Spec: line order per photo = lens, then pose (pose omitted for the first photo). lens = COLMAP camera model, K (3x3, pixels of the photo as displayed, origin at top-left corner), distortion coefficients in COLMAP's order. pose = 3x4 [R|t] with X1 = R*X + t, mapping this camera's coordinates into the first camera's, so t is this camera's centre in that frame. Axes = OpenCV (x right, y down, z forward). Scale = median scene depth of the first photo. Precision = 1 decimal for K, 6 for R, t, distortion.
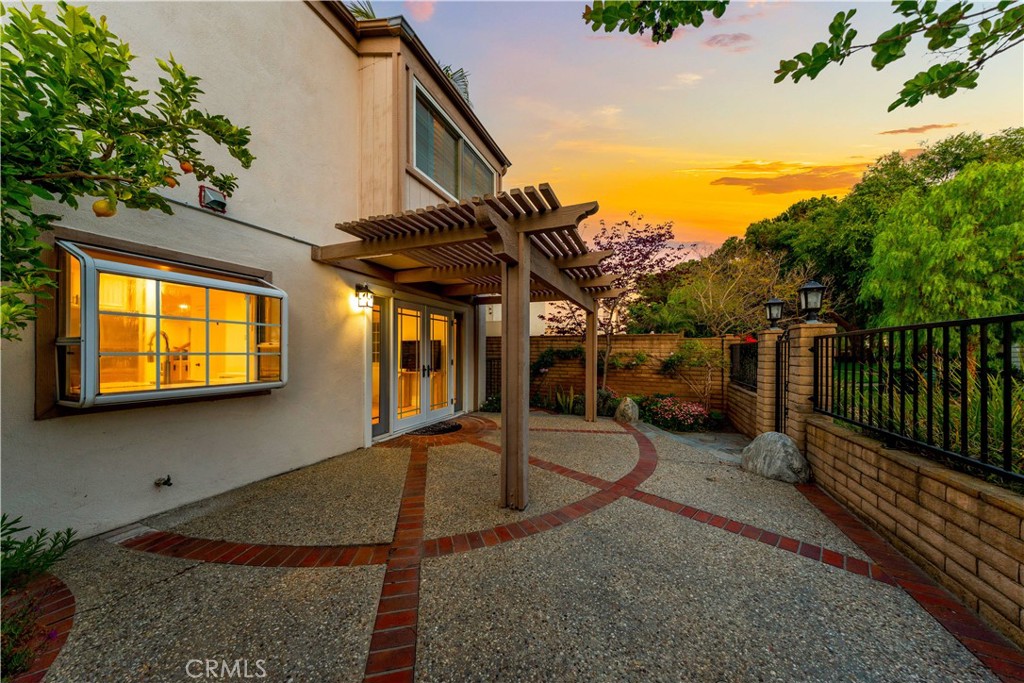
lens RADIAL K [[331.0, 0, 511.2], [0, 331.0, 346.6], [0, 0, 1]] dist [-0.001082, -0.000080]
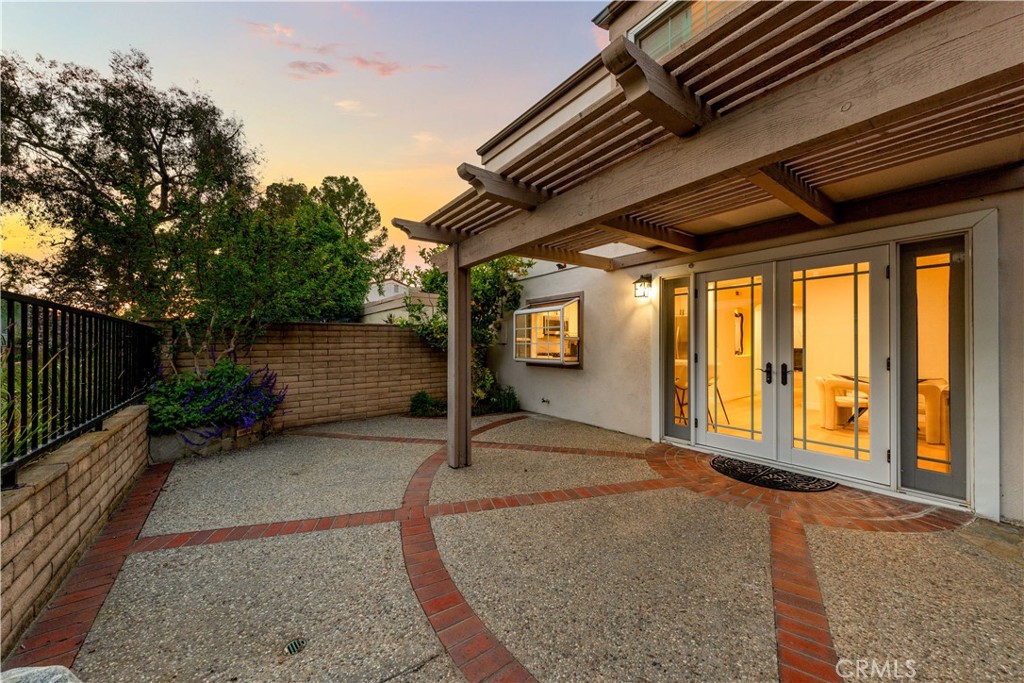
lens RADIAL K [[367.4, 0, 512.0], [0, 367.4, 341.5], [0, 0, 1]] dist [0.000931, 0.000076]
pose [[-0.500437, -0.010209, -0.865713, 0.900731], [0.008613, 0.999822, -0.016769, 0.037851], [0.865730, -0.015848, -0.500260, 1.528713]]
